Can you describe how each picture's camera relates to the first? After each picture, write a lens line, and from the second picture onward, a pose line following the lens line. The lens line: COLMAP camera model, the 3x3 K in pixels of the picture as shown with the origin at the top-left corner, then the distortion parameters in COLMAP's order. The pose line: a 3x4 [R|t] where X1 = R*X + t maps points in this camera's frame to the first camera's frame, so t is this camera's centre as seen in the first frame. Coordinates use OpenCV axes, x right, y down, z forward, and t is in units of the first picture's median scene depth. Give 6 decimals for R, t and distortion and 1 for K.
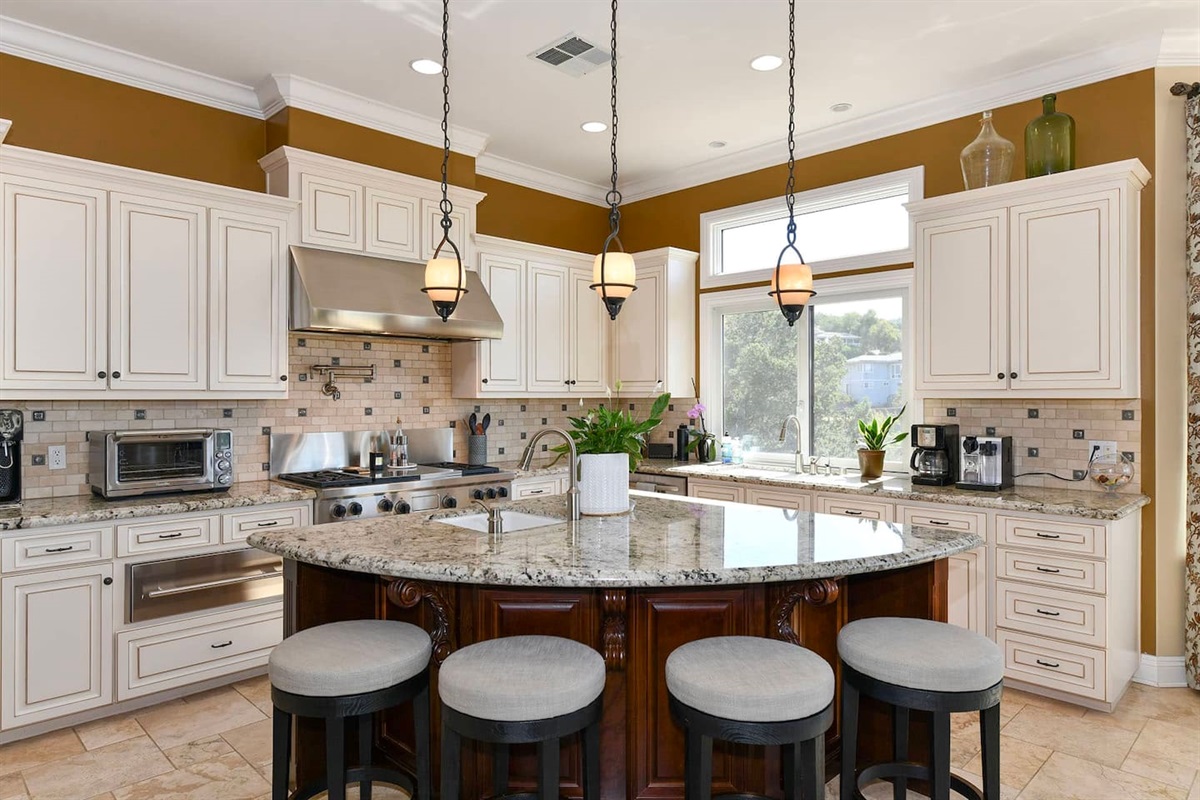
lens RADIAL K [[696.0, 0, 600.0], [0, 696.0, 400.0], [0, 0, 1]] dist [0.006450, -0.000218]
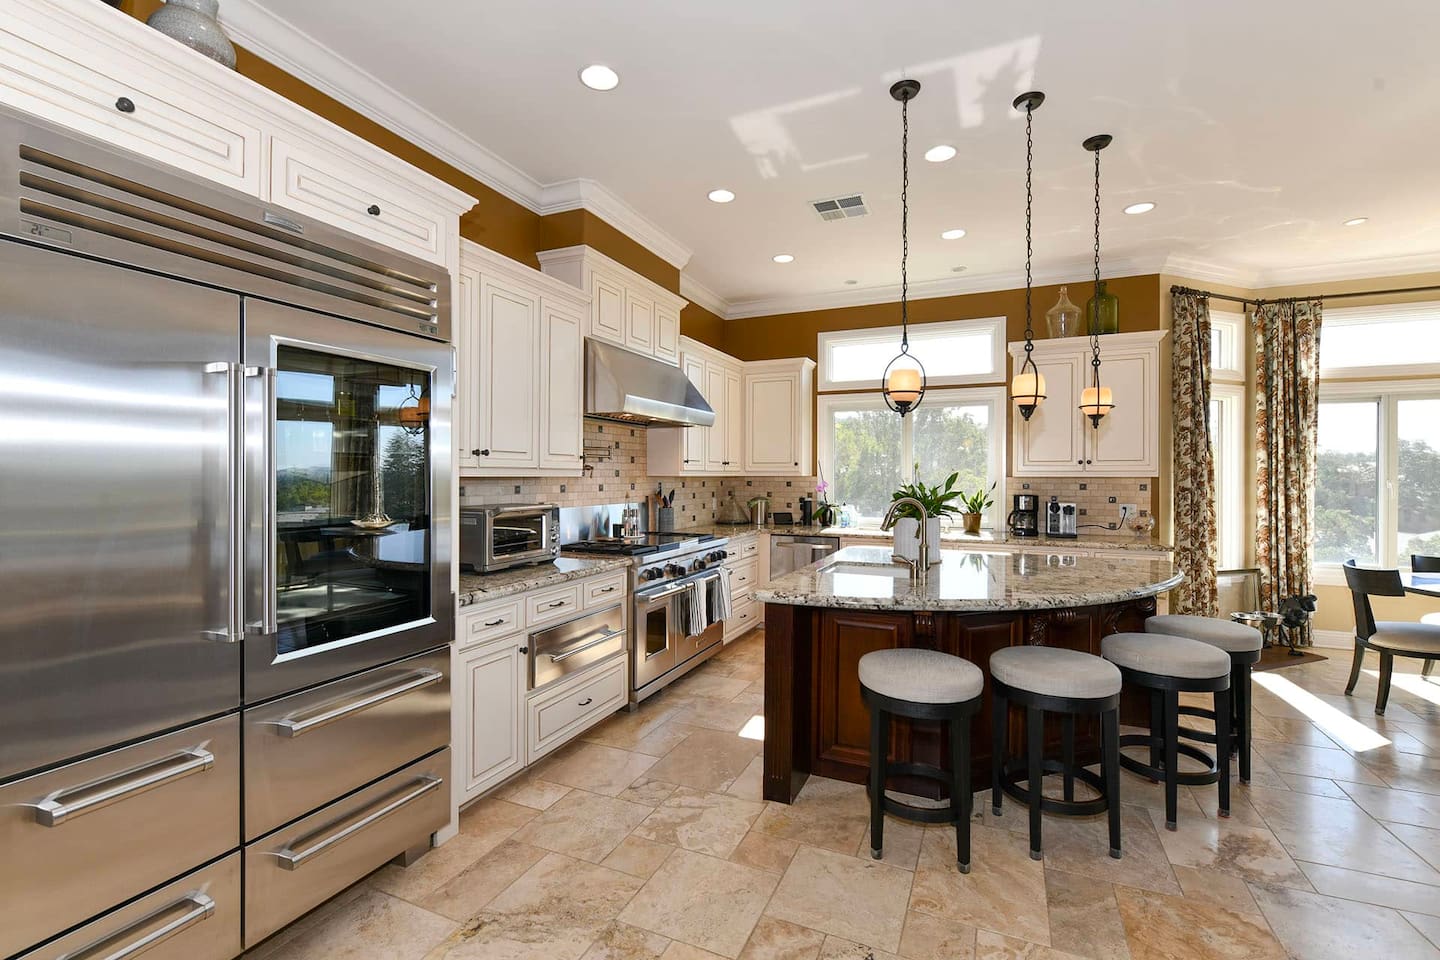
lens RADIAL K [[593.1, 0, 720.0], [0, 593.1, 480.0], [0, 0, 1]] dist [0.000781, -0.000107]
pose [[0.938316, -0.000198, 0.345778, -0.537402], [-0.000513, 0.999998, 0.001966, 0.002193], [-0.345777, -0.002022, 0.938314, 0.049580]]
